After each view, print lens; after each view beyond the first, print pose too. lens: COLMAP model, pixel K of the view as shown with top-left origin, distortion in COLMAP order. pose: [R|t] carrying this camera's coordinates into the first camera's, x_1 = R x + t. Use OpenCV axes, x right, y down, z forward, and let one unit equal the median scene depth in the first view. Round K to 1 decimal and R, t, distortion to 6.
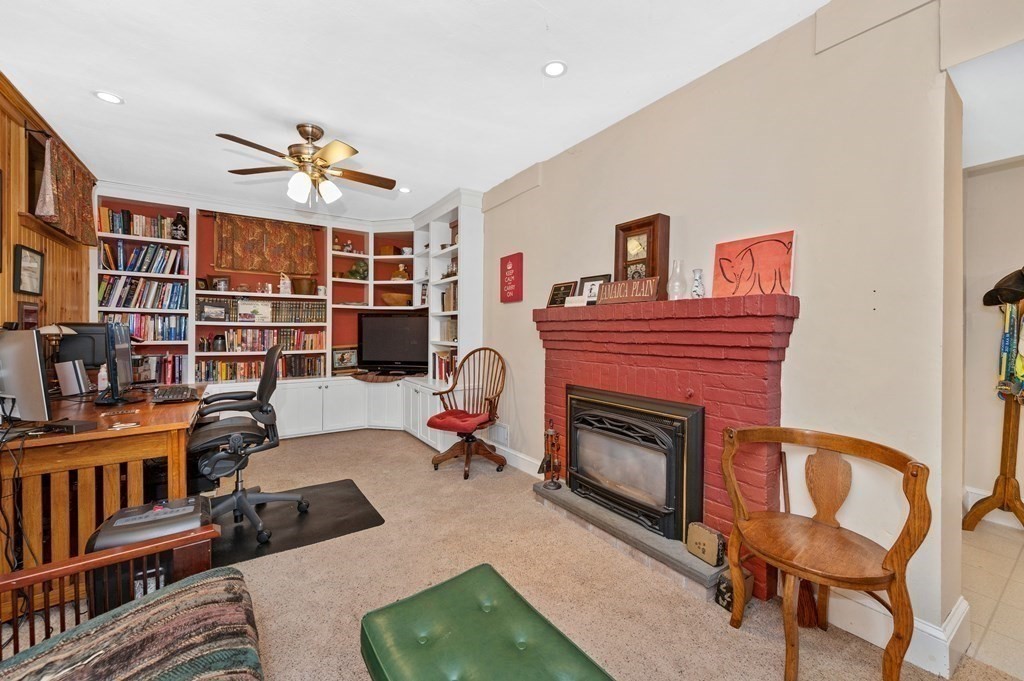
lens RADIAL K [[405.1, 0, 511.2], [0, 405.1, 333.7], [0, 0, 1]] dist [-0.000412, -0.000294]
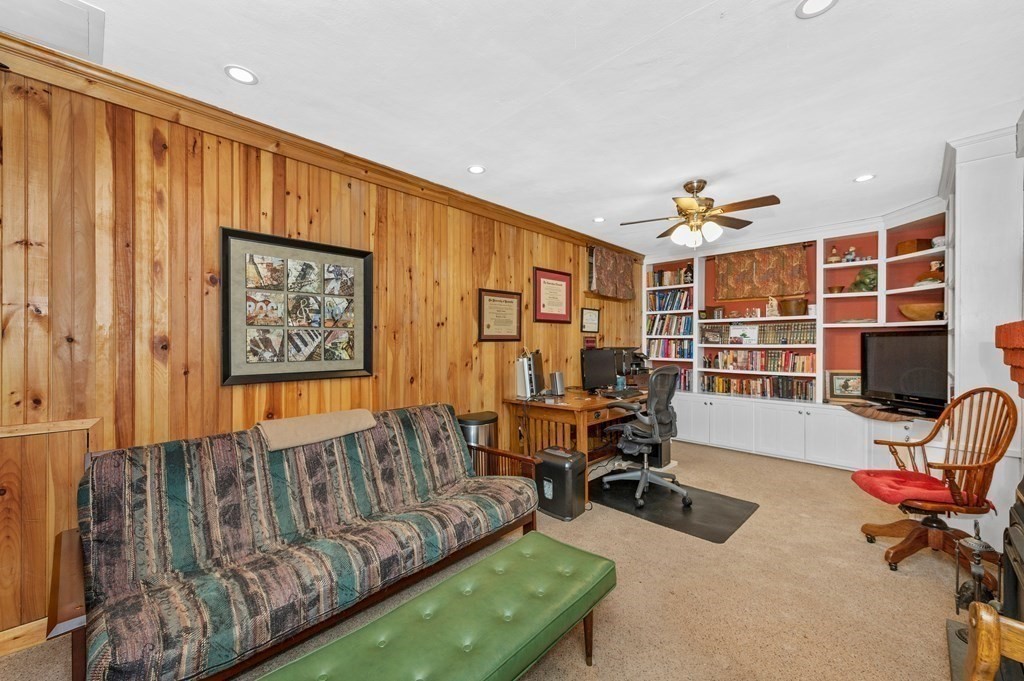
lens RADIAL K [[405.1, 0, 511.3], [0, 405.1, 344.4], [0, 0, 1]] dist [-0.000412, -0.000294]
pose [[0.176842, 0.000156, -0.984239, 0.350923], [-0.009527, 0.999953, -0.001553, -0.019883], [0.984193, 0.009652, 0.176835, 0.165735]]
